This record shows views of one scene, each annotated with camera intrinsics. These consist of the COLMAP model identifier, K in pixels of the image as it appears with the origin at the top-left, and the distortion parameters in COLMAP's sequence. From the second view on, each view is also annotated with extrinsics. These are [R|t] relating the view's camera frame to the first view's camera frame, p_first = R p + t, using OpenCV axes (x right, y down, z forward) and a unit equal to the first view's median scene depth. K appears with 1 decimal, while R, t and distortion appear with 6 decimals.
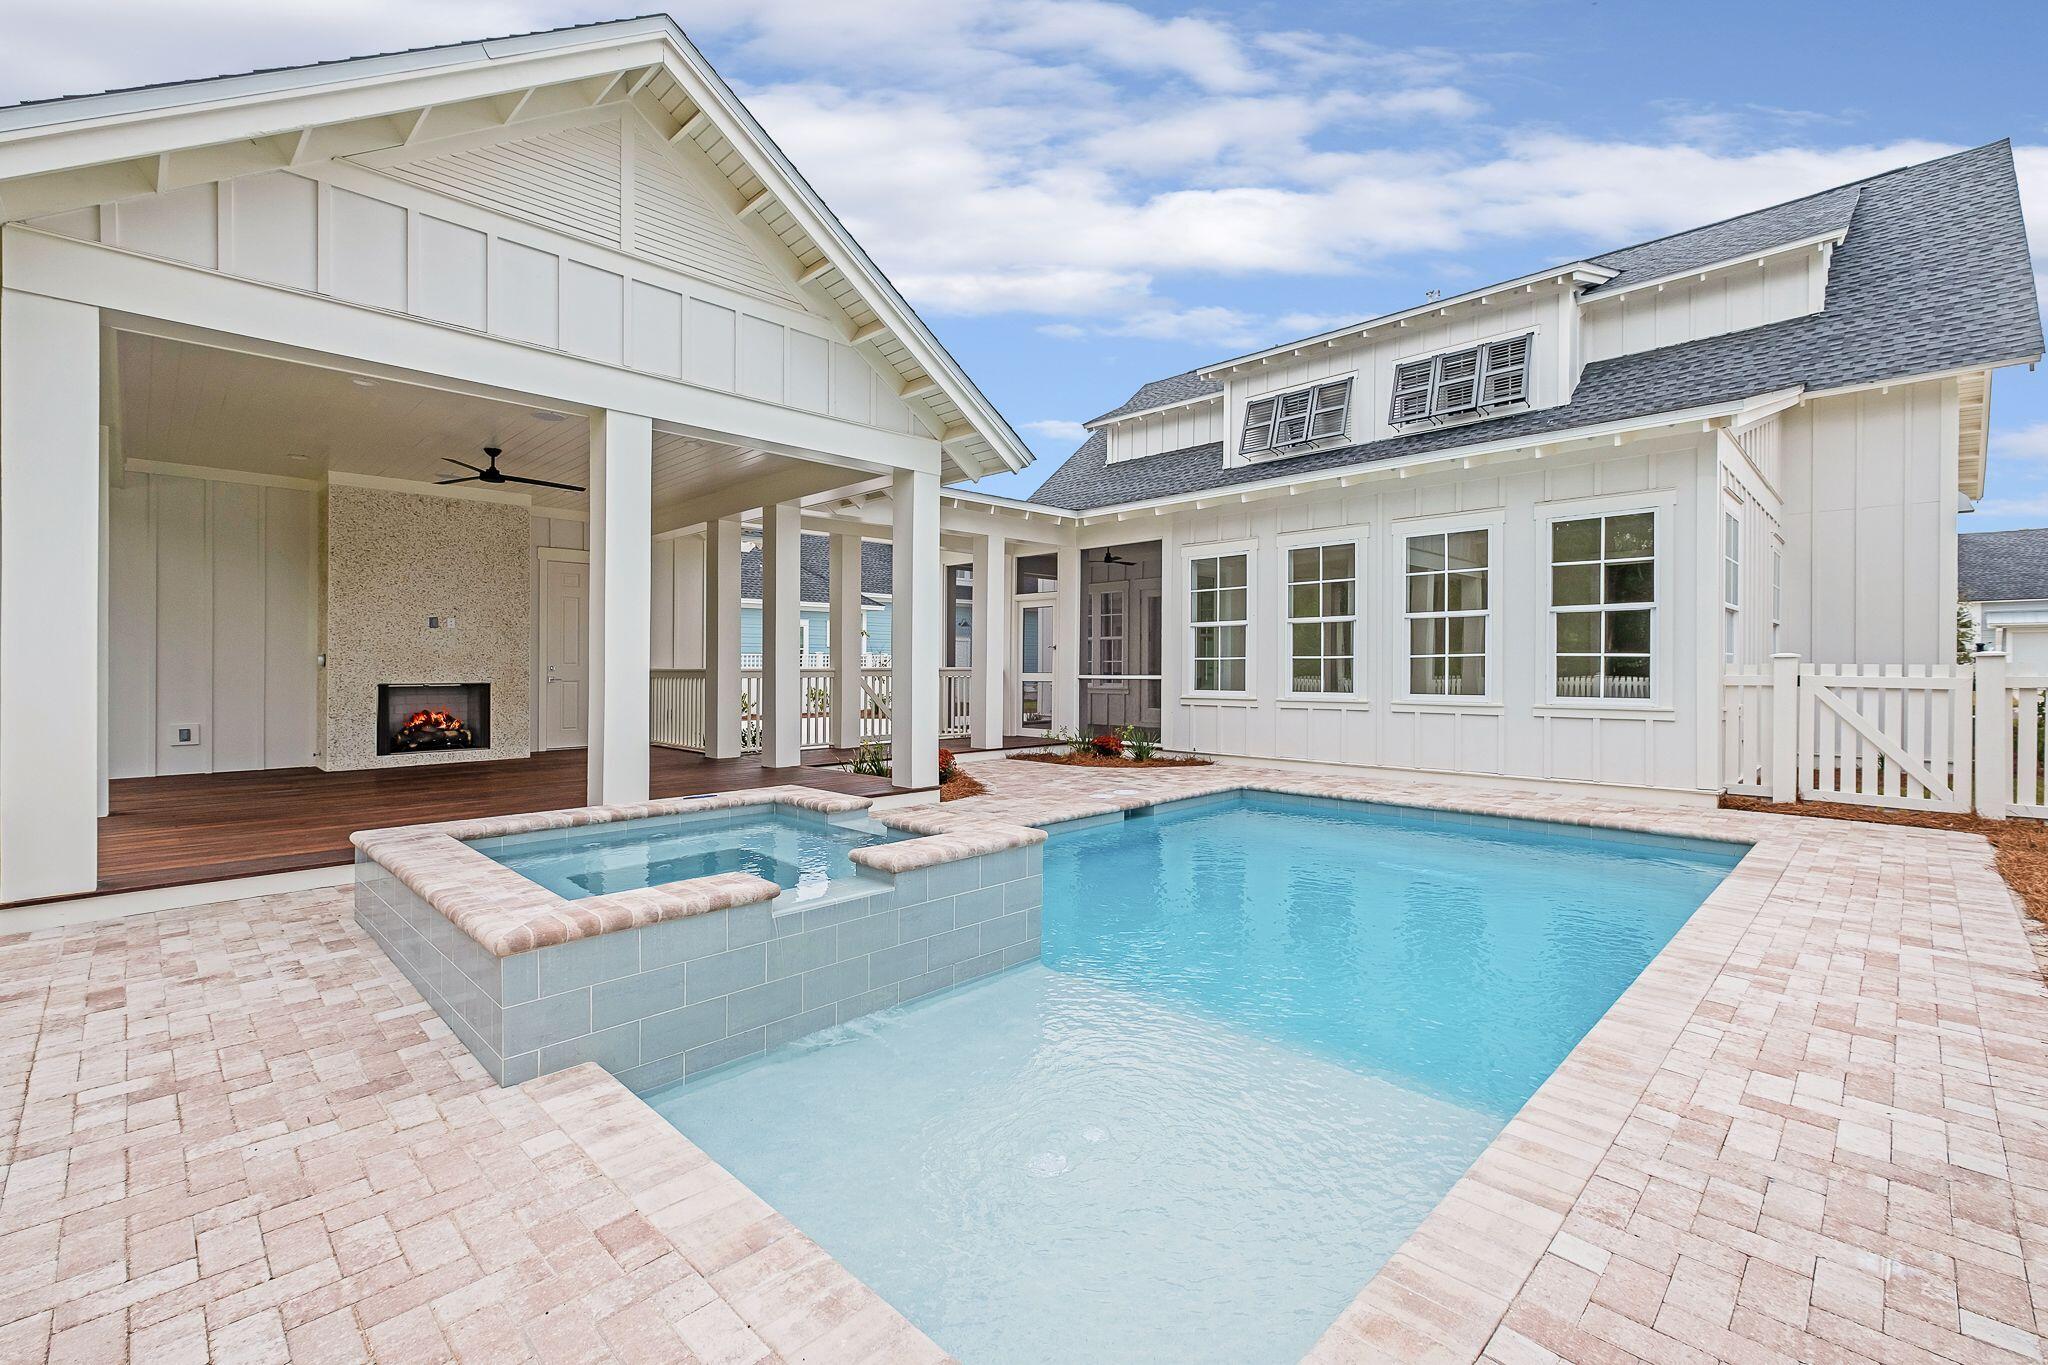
lens RADIAL K [[903.8, 0, 1026.1], [0, 903.8, 664.3], [0, 0, 1]] dist [0.002081, 0.000079]
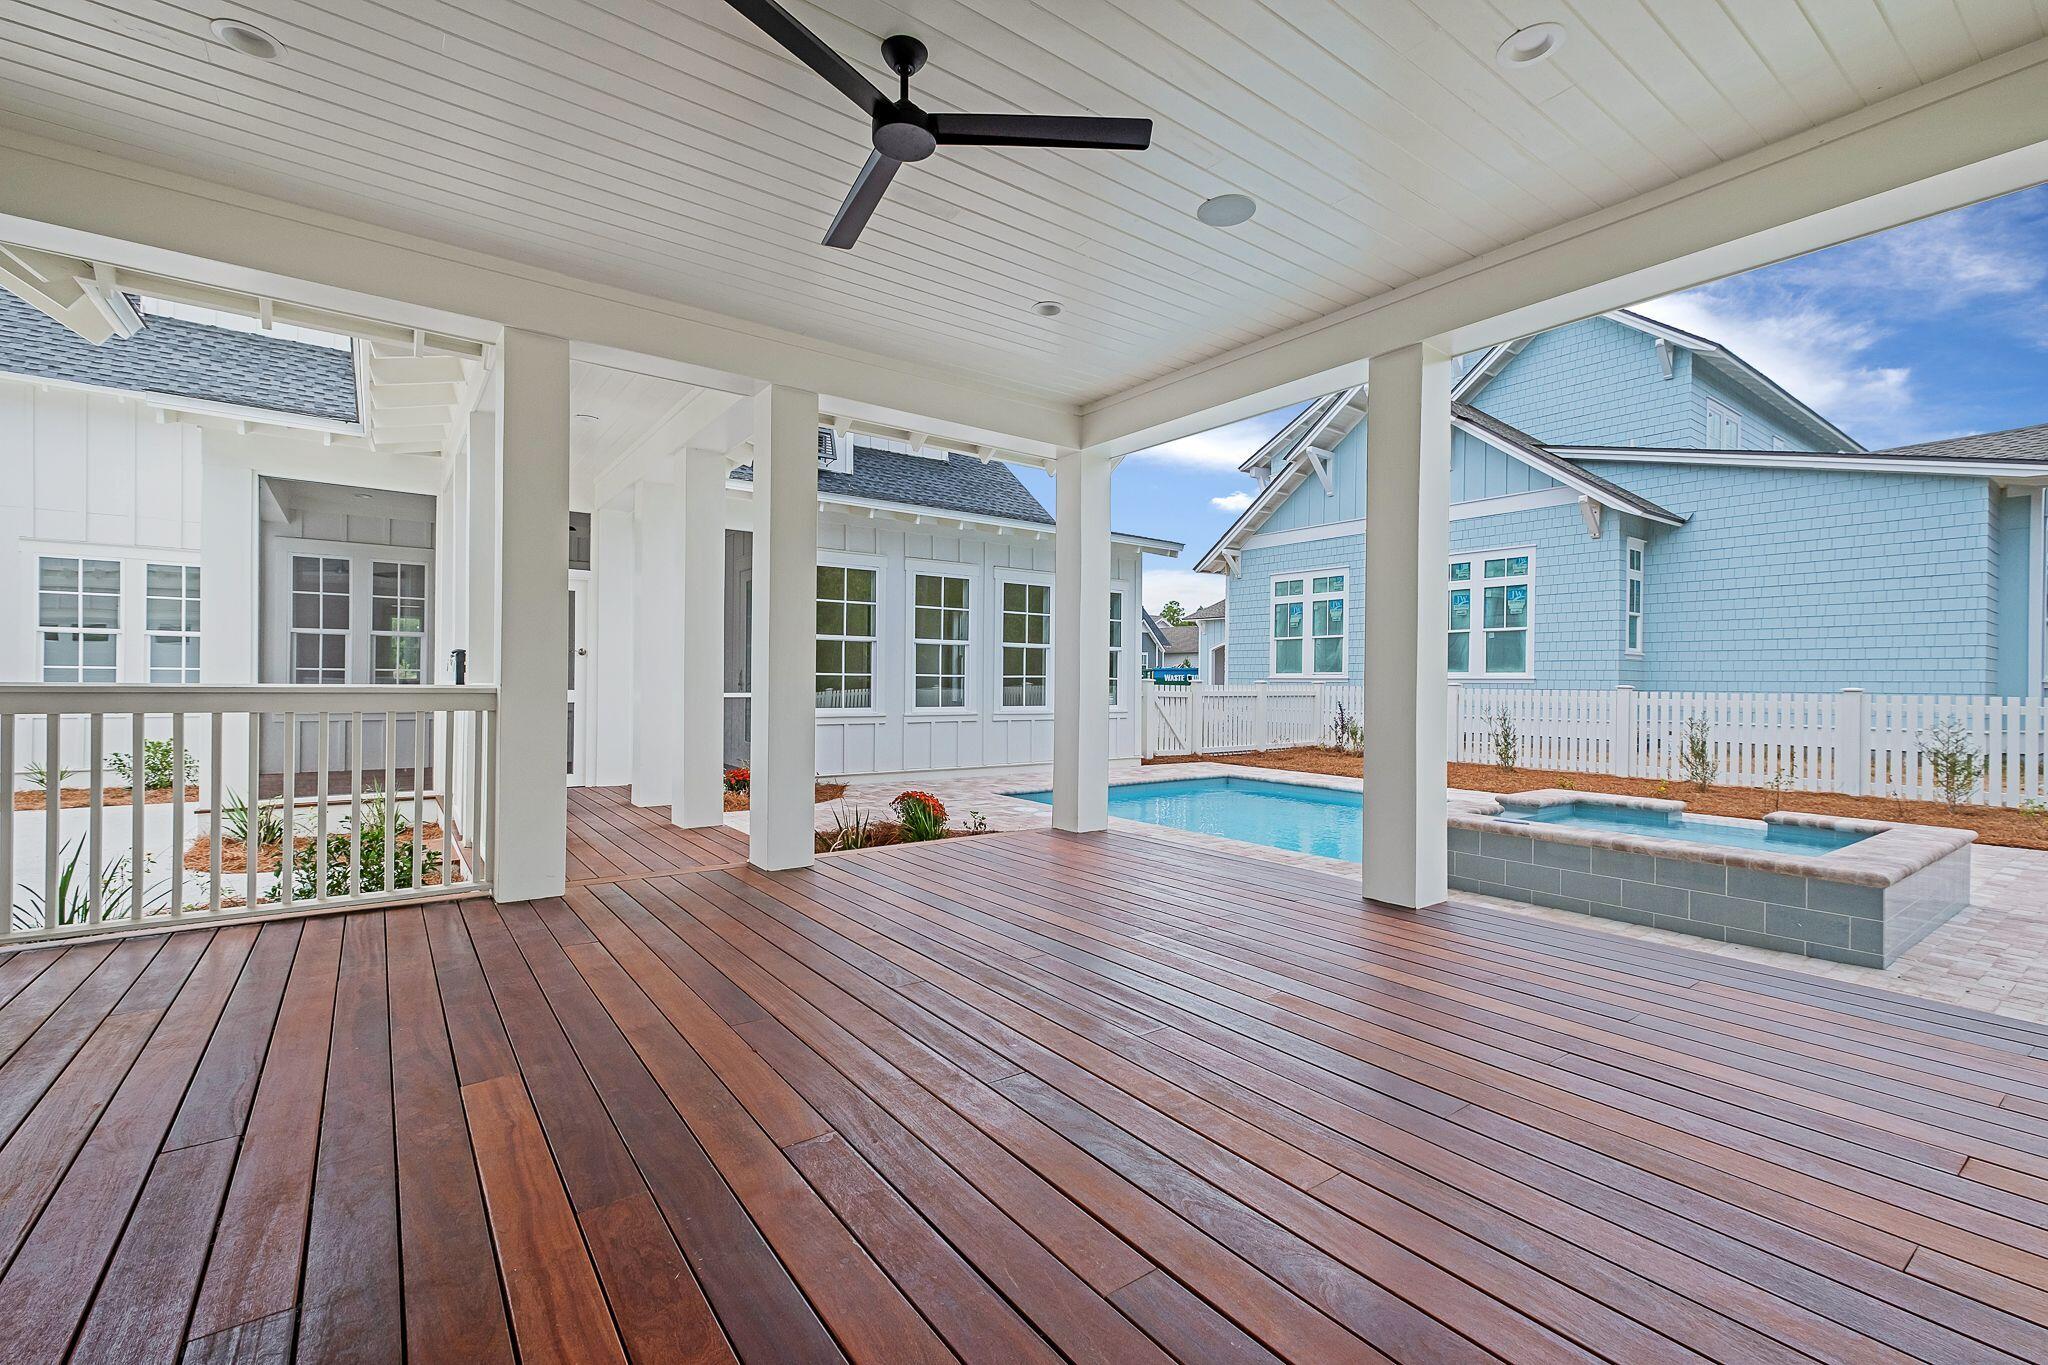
lens RADIAL K [[871.0, 0, 1017.5], [0, 871.0, 684.5], [0, 0, 1]] dist [0.001836, 0.000086]
pose [[0.160933, 0.001791, 0.986964, -0.734285], [-0.011130, 0.999938, 0.000000, 0.002182], [-0.986902, -0.010985, 0.160943, 0.743351]]
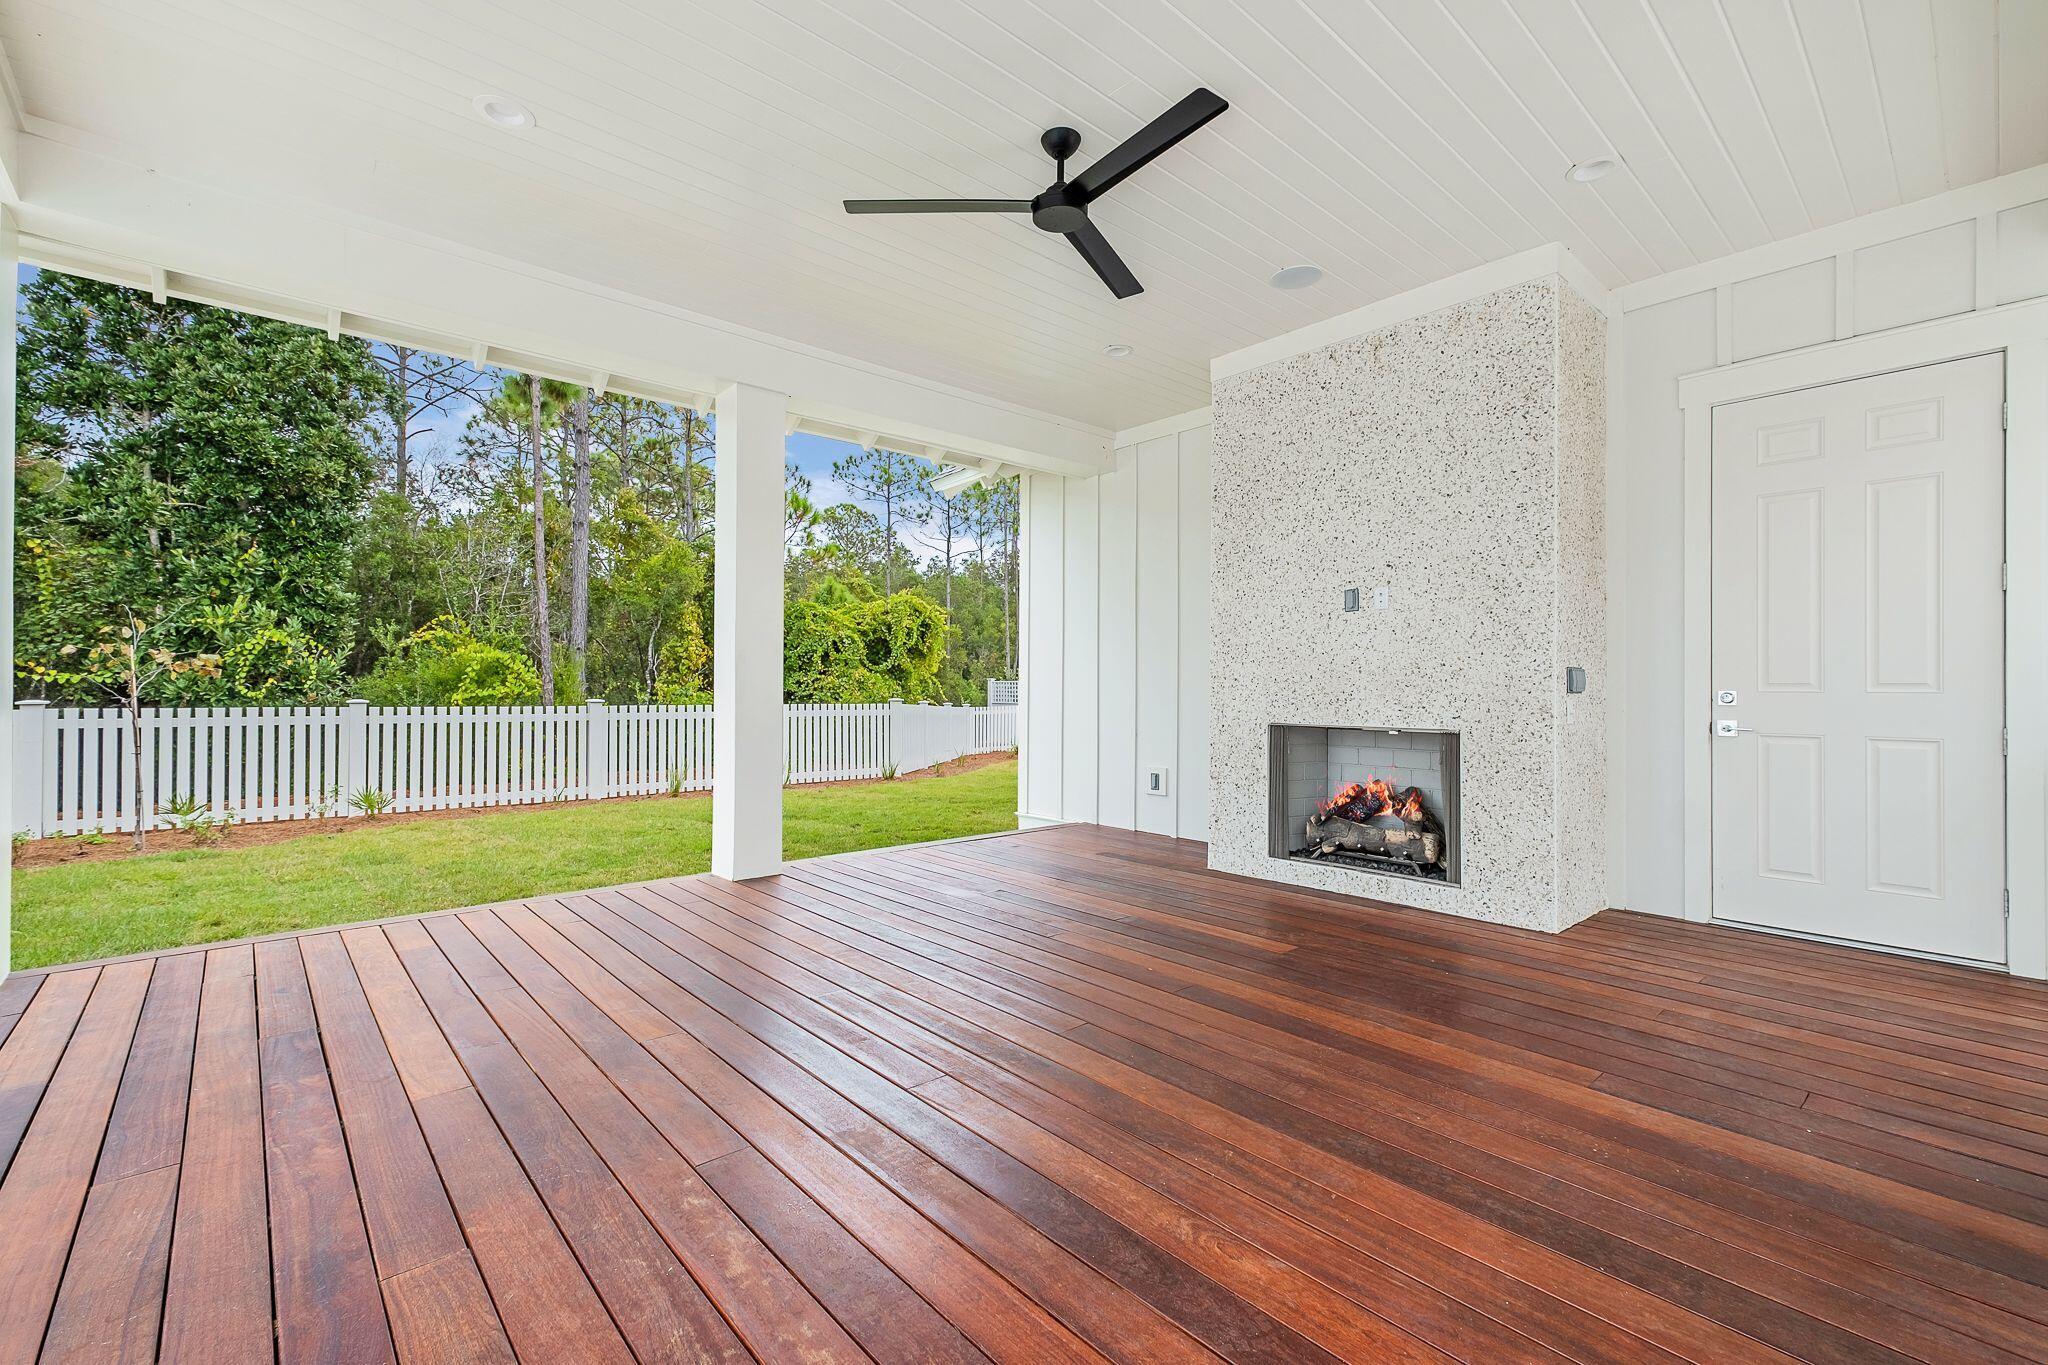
lens RADIAL K [[871.0, 0, 1017.5], [0, 871.0, 684.5], [0, 0, 1]] dist [0.001836, 0.000086]
pose [[-0.065402, -0.006740, -0.997836, -0.176081], [-0.004282, 0.999970, -0.006474, 0.002420], [0.997850, 0.003850, -0.065429, 0.827281]]
